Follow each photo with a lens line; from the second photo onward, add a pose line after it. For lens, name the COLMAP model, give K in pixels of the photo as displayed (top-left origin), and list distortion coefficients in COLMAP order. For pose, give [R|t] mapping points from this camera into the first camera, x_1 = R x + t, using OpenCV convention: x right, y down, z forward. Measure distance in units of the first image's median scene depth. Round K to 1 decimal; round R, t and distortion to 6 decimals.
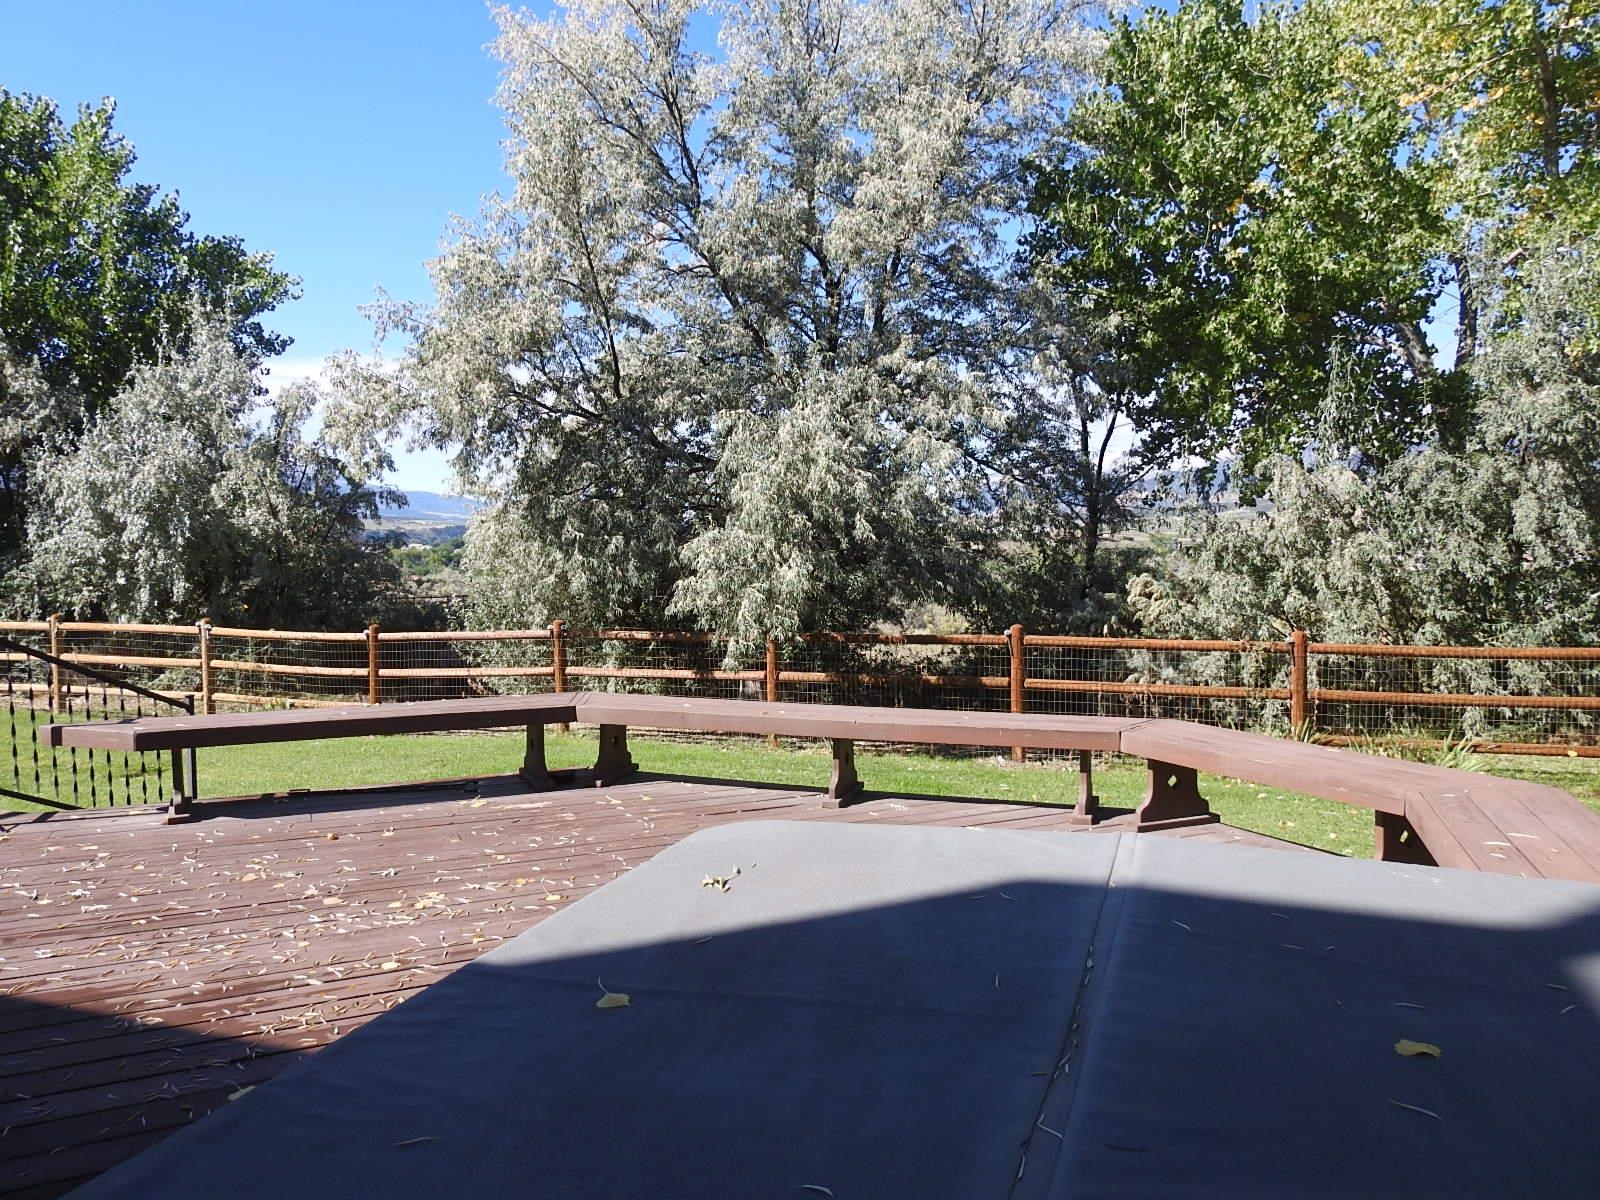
lens RADIAL K [[1140.6, 0, 791.7], [0, 1140.6, 608.4], [0, 0, 1]] dist [0.008160, -0.006415]
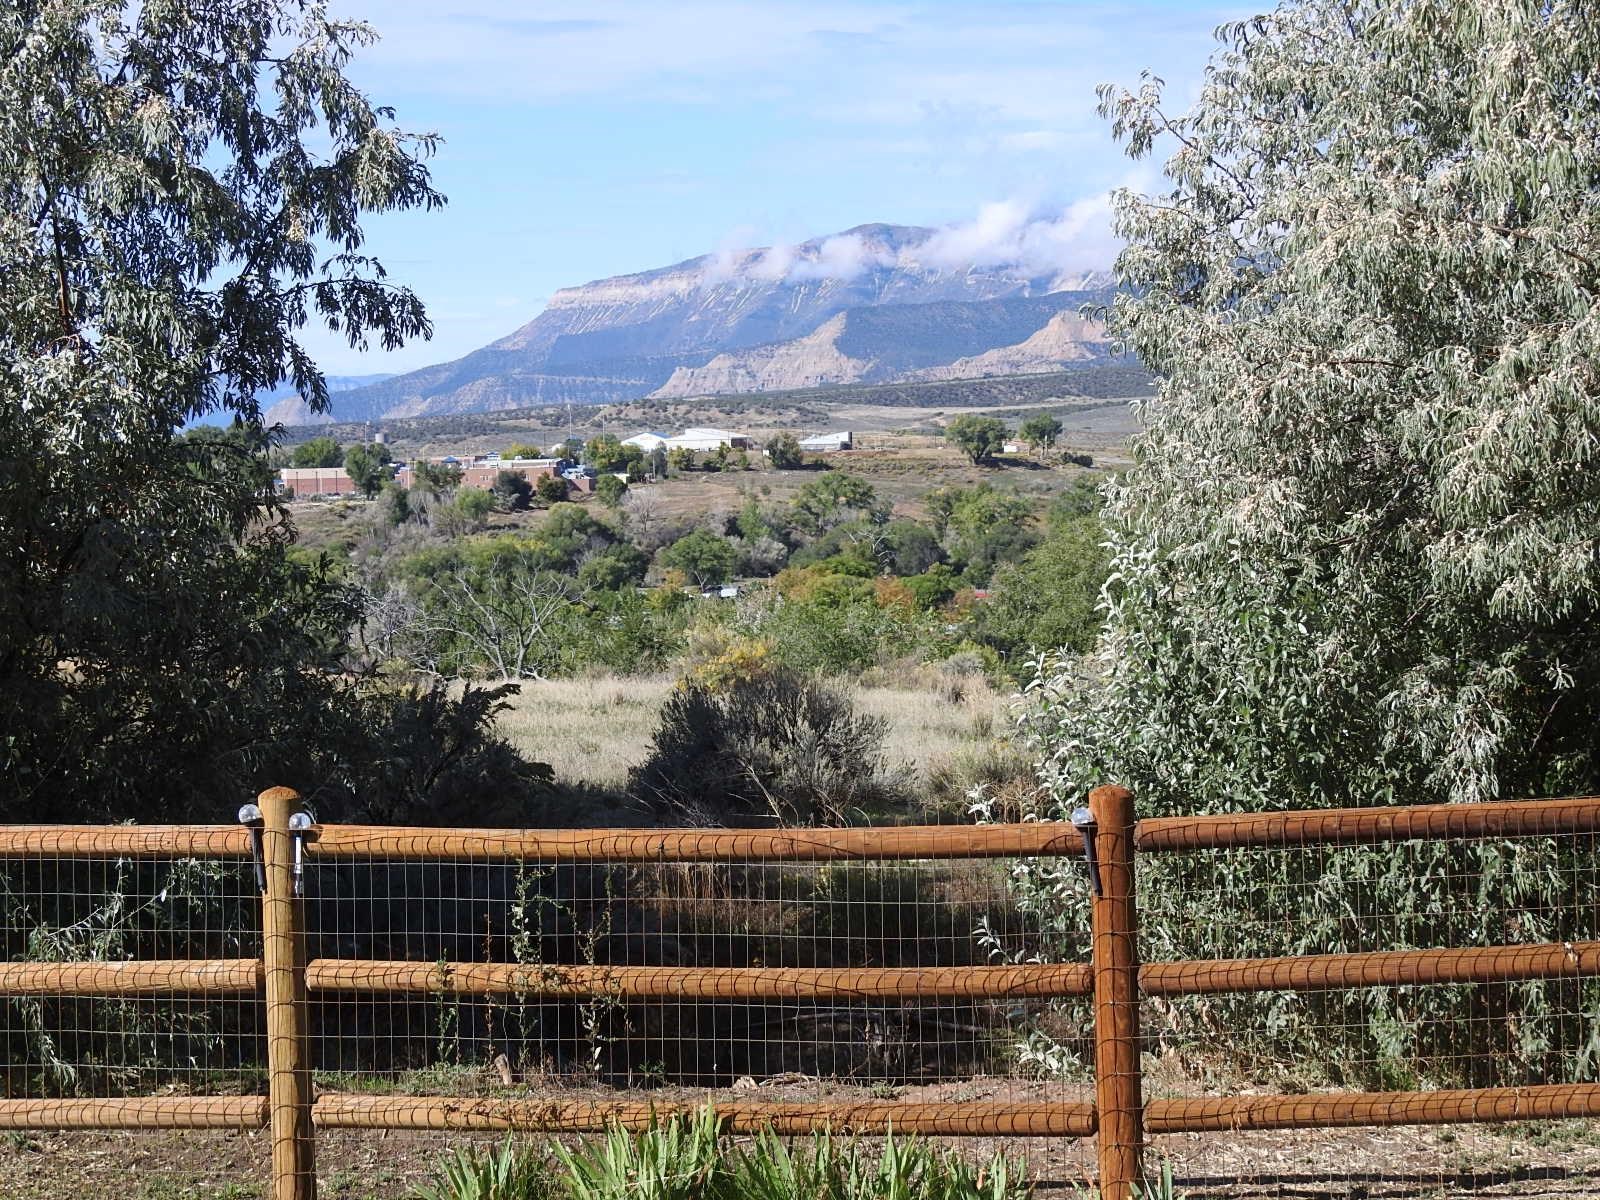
lens RADIAL K [[3749.2, 0, 799.9], [0, 3749.2, 597.9], [0, 0, 1]] dist [-0.227526, 0.000000]
pose [[0.983900, -0.027288, 0.176622, -0.918146], [0.031300, 0.999311, -0.019970, -0.022318], [-0.175955, 0.025177, 0.984076, 0.310299]]
